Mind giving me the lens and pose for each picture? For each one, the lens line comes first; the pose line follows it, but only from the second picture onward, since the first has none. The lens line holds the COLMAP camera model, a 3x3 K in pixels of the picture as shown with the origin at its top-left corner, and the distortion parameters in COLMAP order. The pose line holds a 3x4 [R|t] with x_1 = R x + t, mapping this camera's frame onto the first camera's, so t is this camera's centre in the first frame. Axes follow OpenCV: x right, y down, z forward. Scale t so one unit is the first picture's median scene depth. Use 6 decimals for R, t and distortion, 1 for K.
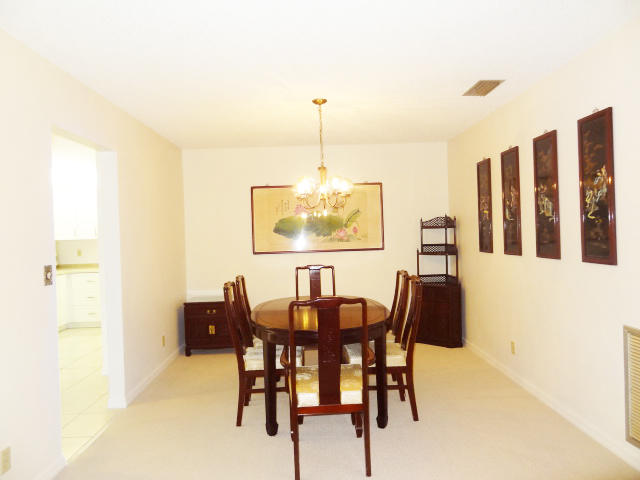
lens RADIAL K [[448.8, 0, 320.0], [0, 448.8, 240.0], [0, 0, 1]] dist [0.002227, 0.003923]
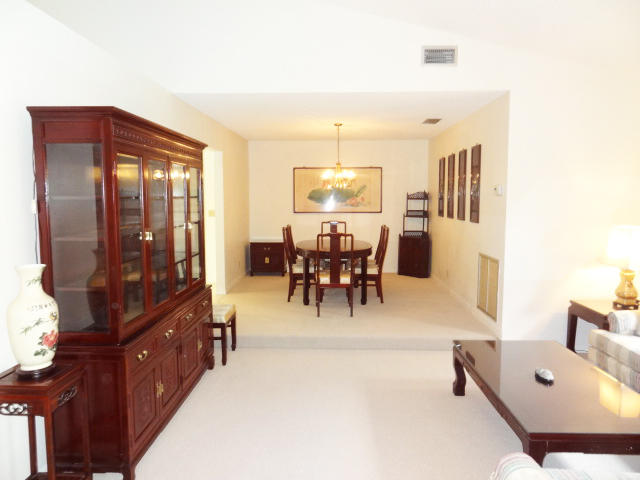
lens RADIAL K [[448.8, 0, 320.0], [0, 448.8, 240.0], [0, 0, 1]] dist [0.002227, 0.003923]
pose [[0.997503, 0.037178, -0.060041, 0.035328], [-0.031937, 0.995782, 0.086015, -0.011149], [0.062986, -0.083883, 0.994483, -0.547261]]
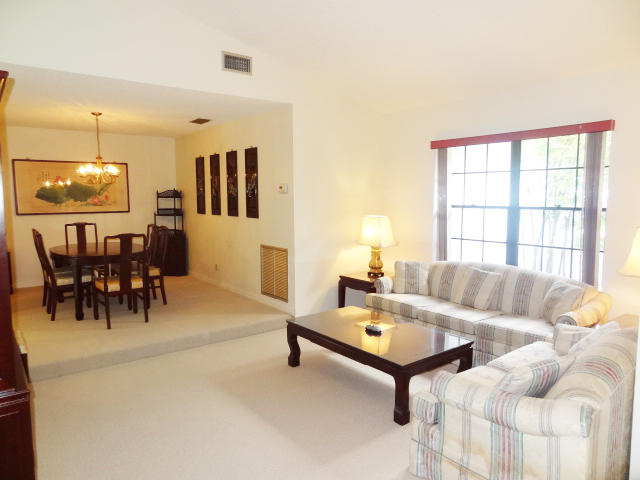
lens RADIAL K [[448.8, 0, 320.0], [0, 448.8, 240.0], [0, 0, 1]] dist [0.002227, 0.003923]
pose [[0.813303, -0.028788, 0.581128, -0.207608], [-0.015505, 0.997348, 0.071107, -0.000575], [-0.581634, -0.066842, 0.810700, -0.522719]]
